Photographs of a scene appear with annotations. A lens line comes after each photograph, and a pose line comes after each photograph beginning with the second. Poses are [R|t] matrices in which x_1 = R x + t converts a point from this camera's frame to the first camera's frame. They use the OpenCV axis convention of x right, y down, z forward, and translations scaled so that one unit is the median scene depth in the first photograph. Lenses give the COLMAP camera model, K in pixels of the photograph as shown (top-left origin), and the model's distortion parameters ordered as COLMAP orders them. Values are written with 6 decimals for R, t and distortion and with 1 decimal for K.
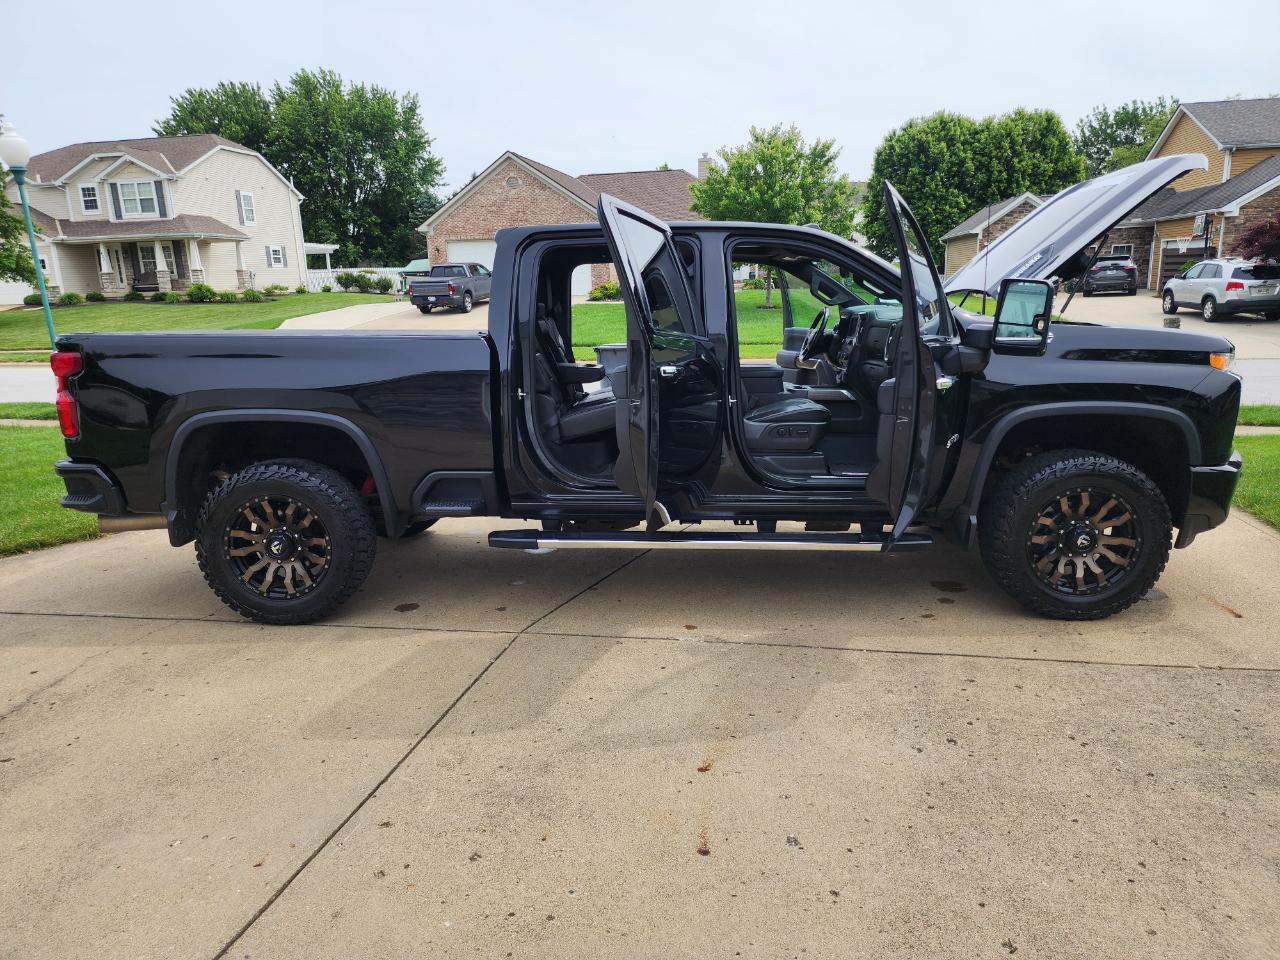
lens RADIAL K [[866.3, 0, 643.8], [0, 866.3, 484.2], [0, 0, 1]] dist [0.071877, -0.063532]
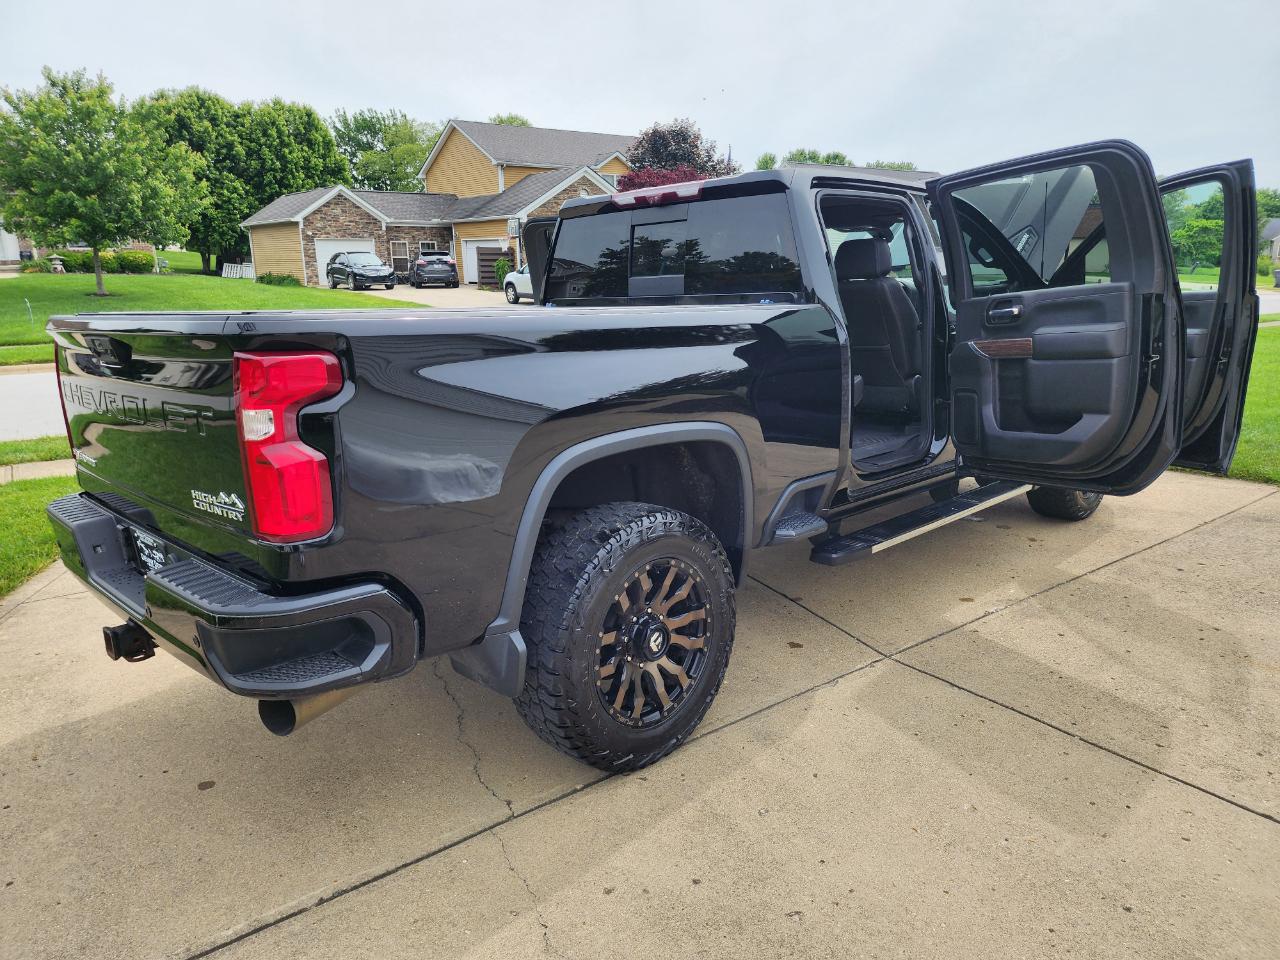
lens RADIAL K [[866.3, 0, 647.3], [0, 866.3, 473.6], [0, 0, 1]] dist [0.071877, -0.063532]
pose [[0.675825, -0.150856, 0.721459, -0.148600], [0.154305, 0.986098, 0.061646, -0.015177], [-0.720729, 0.069663, 0.689707, 0.097586]]
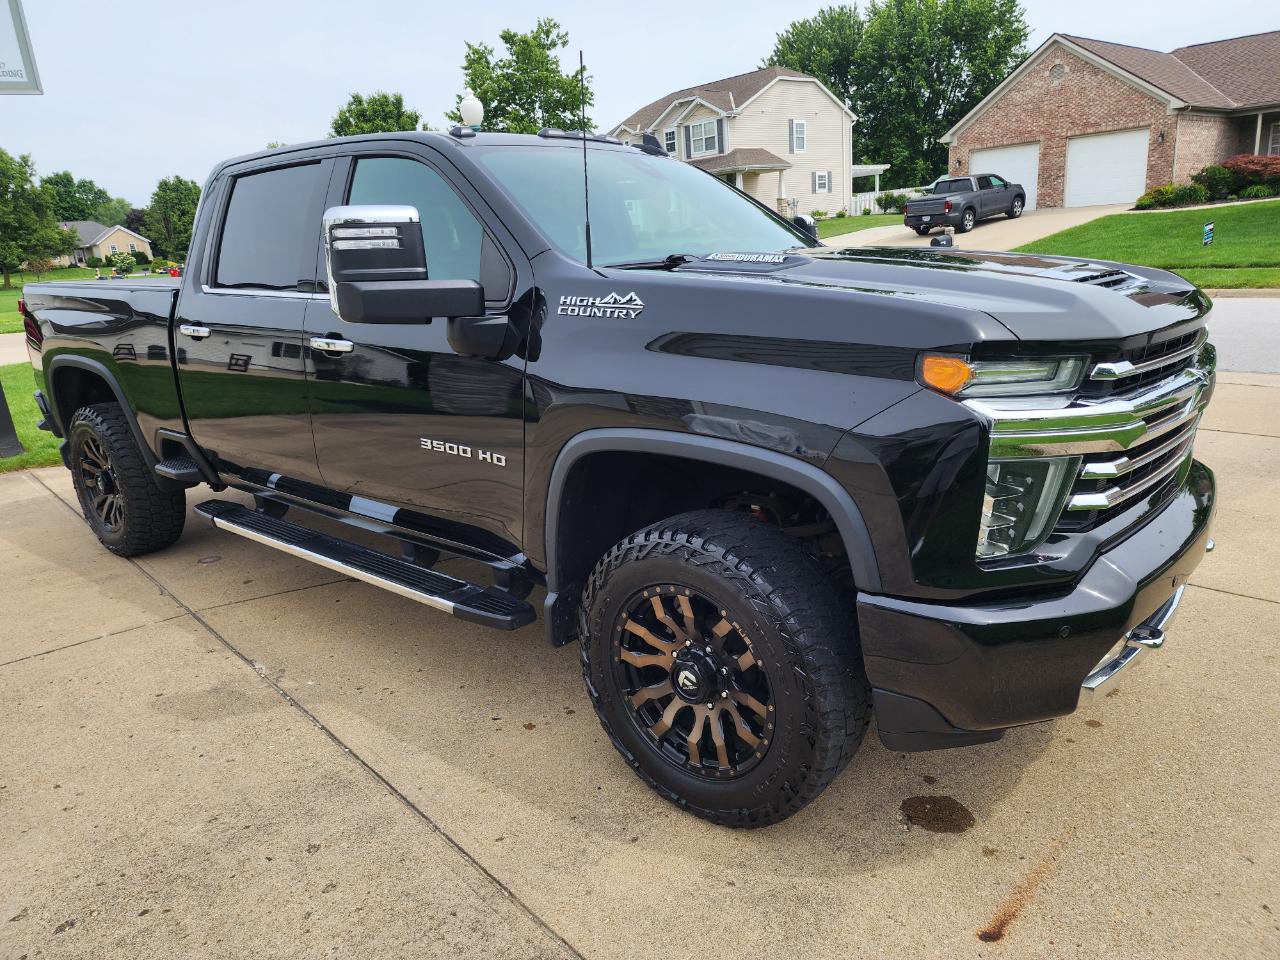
lens RADIAL K [[866.3, 0, 644.2], [0, 866.3, 481.5], [0, 0, 1]] dist [0.071877, -0.063532]
pose [[0.789895, 0.140838, -0.596851, 0.132520], [-0.090517, 0.989387, 0.113671, -0.020049], [0.606525, -0.035763, 0.794259, 0.093278]]
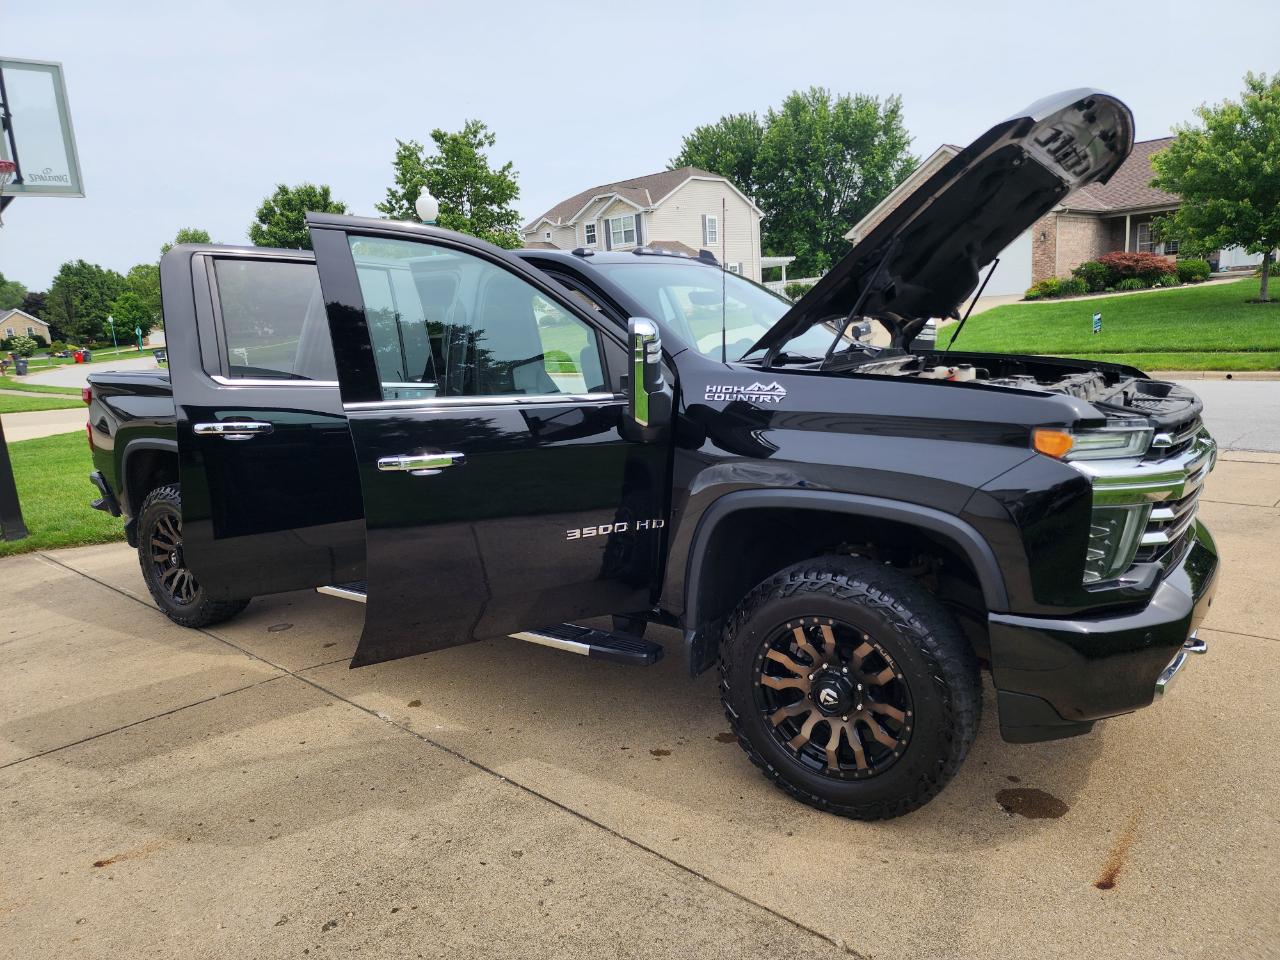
lens RADIAL K [[866.3, 0, 626.9], [0, 866.3, 475.2], [0, 0, 1]] dist [0.071877, -0.063532]
pose [[0.838713, 0.071710, -0.539831, 0.120998], [-0.079051, 0.996824, 0.009597, -0.016559], [0.538805, 0.034625, 0.841719, 0.059125]]
